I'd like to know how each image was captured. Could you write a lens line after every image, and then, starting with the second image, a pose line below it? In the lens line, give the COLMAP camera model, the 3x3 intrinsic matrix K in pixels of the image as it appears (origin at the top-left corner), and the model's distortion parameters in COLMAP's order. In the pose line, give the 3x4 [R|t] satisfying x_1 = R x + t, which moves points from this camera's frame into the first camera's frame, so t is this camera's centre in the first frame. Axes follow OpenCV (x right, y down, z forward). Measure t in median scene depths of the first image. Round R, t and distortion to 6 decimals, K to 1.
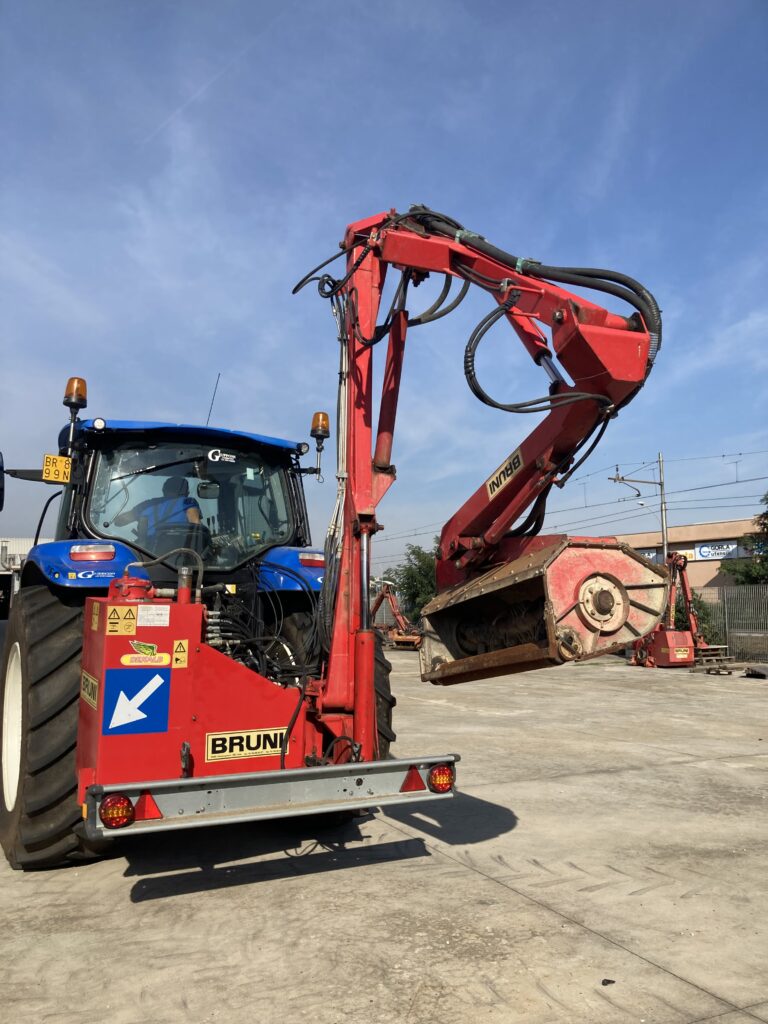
lens RADIAL K [[840.3, 0, 384.0], [0, 840.3, 512.0], [0, 0, 1]] dist [0.007931, 0.004182]
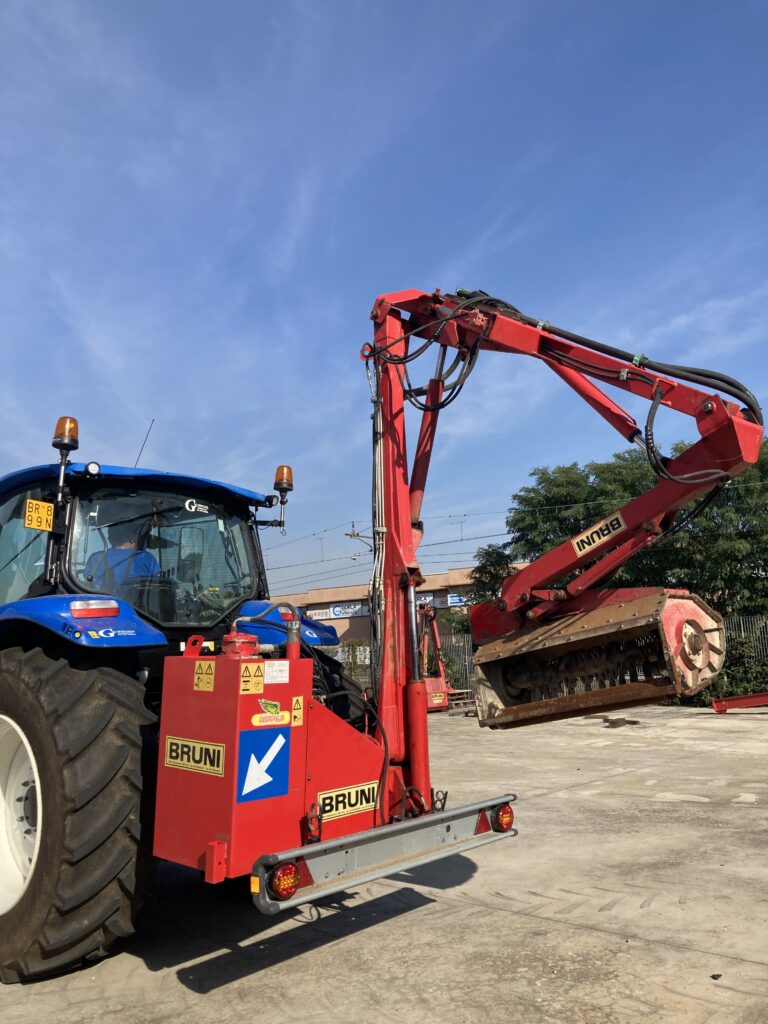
lens RADIAL K [[839.6, 0, 398.4], [0, 839.6, 487.4], [0, 0, 1]] dist [0.006259, 0.005754]
pose [[0.931394, 0.040081, 0.361800, -0.476344], [-0.006633, 0.995623, -0.093222, 0.000127], [-0.363953, 0.084427, 0.927583, 0.029394]]
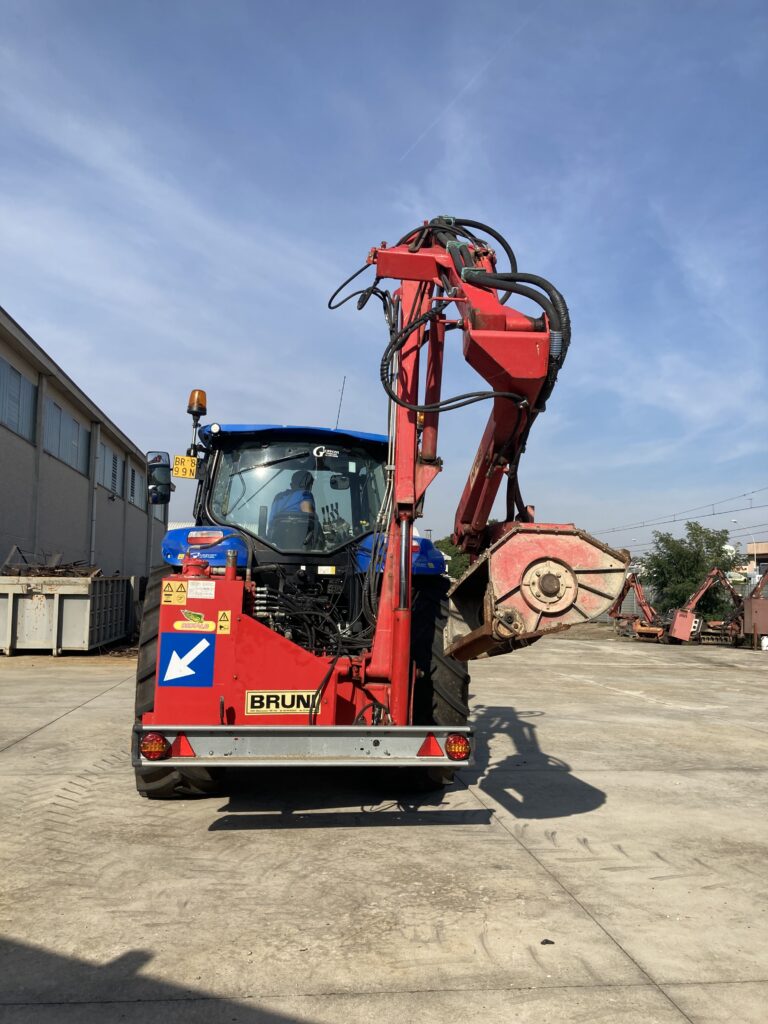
lens RADIAL K [[838.9, 0, 385.6], [0, 838.9, 500.0], [0, 0, 1]] dist [0.013093, -0.005277]
pose [[0.951386, -0.010804, -0.307811, 0.329500], [0.011077, 0.999938, -0.000861, -0.000882], [0.307801, -0.002591, 0.951447, -0.057505]]
